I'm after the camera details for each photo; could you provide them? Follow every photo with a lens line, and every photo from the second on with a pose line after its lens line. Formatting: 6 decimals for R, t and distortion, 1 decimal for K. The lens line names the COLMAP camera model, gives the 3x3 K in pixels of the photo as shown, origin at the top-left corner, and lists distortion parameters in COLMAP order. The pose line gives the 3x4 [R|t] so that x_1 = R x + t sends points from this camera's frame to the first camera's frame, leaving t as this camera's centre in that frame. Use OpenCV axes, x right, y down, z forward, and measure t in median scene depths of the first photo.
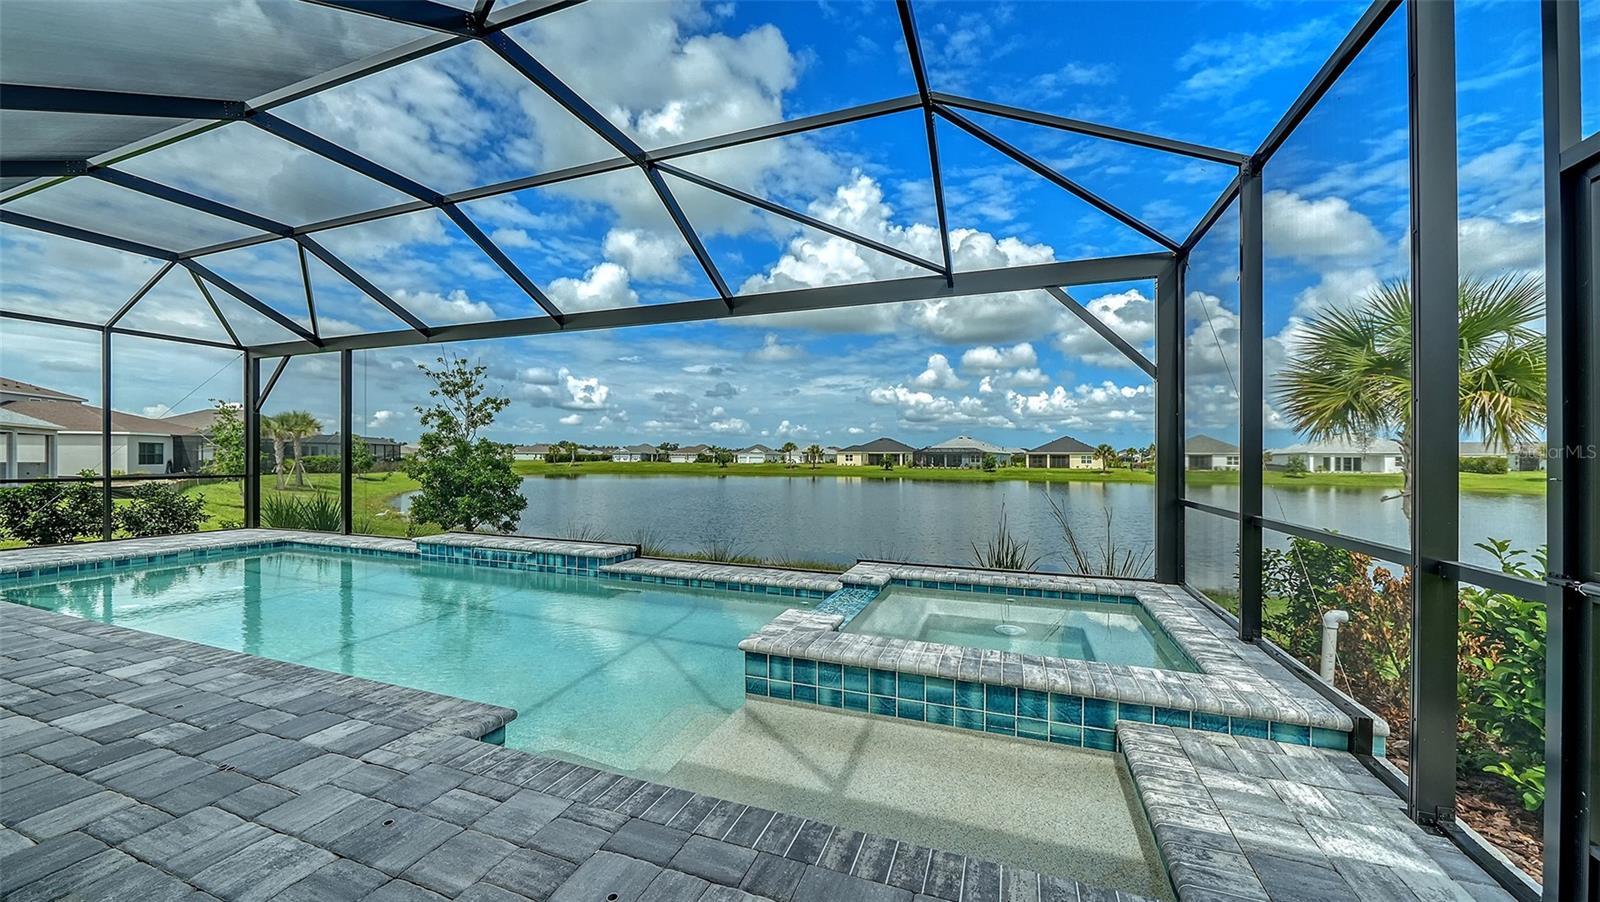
lens RADIAL K [[602.5, 0, 781.2], [0, 602.5, 451.1], [0, 0, 1]] dist [-0.006059, -0.000110]
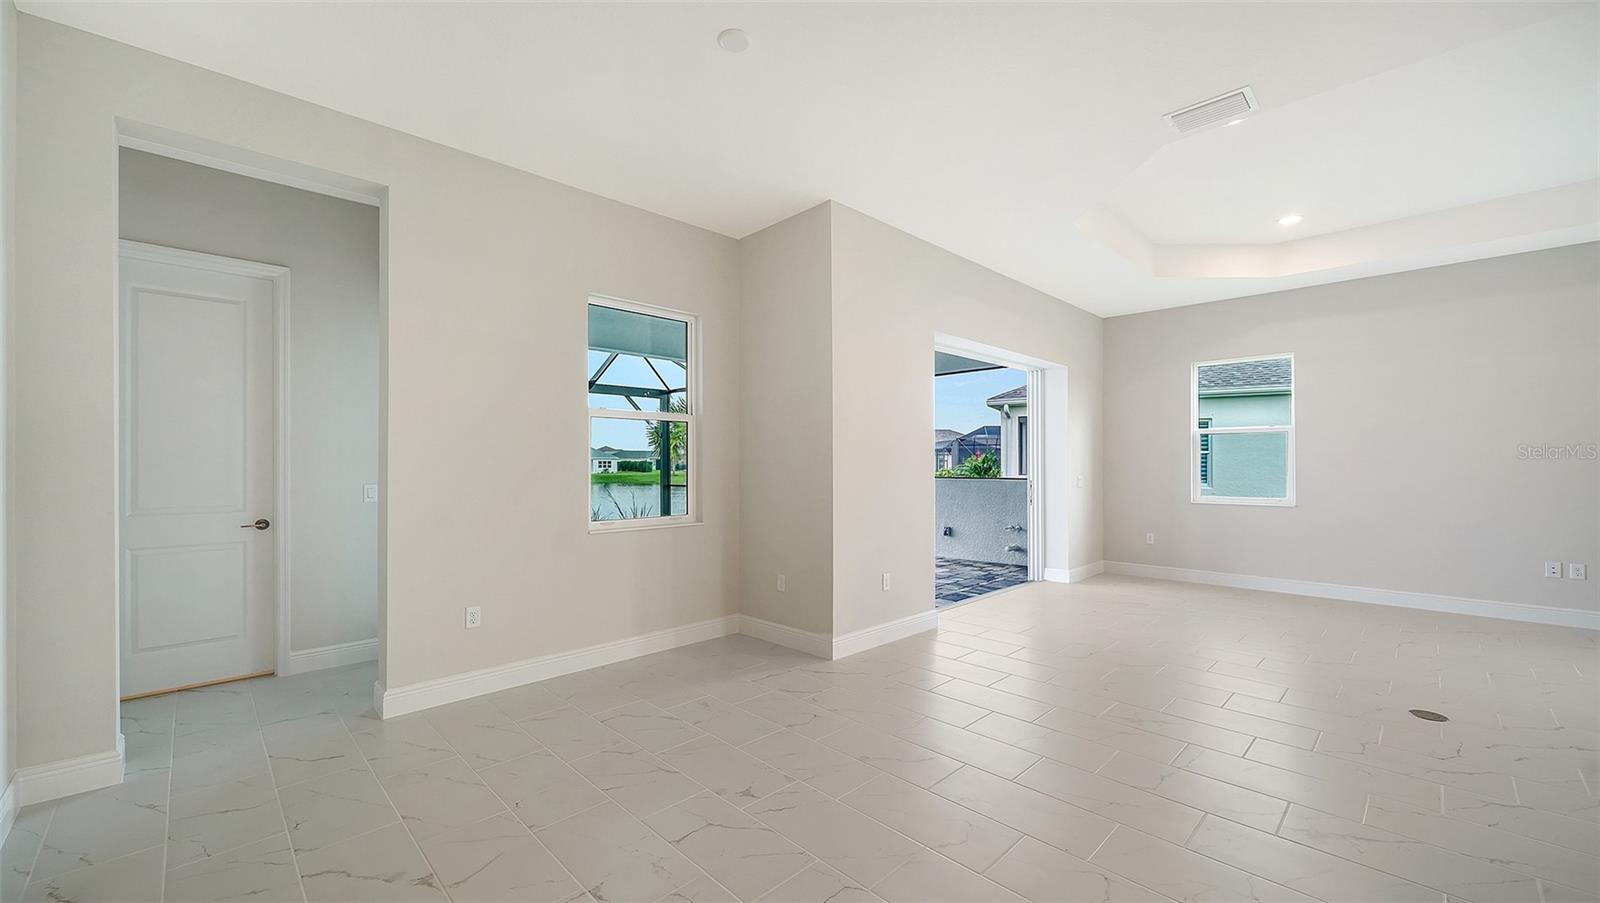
lens RADIAL K [[618.9, 0, 795.9], [0, 618.9, 463.7], [0, 0, 1]] dist [-0.001880, -0.000143]
pose [[0.427200, -0.007536, 0.904126, -1.066438], [-0.004763, 0.999933, 0.010585, -0.028901], [-0.904144, -0.008829, 0.427136, -0.472959]]
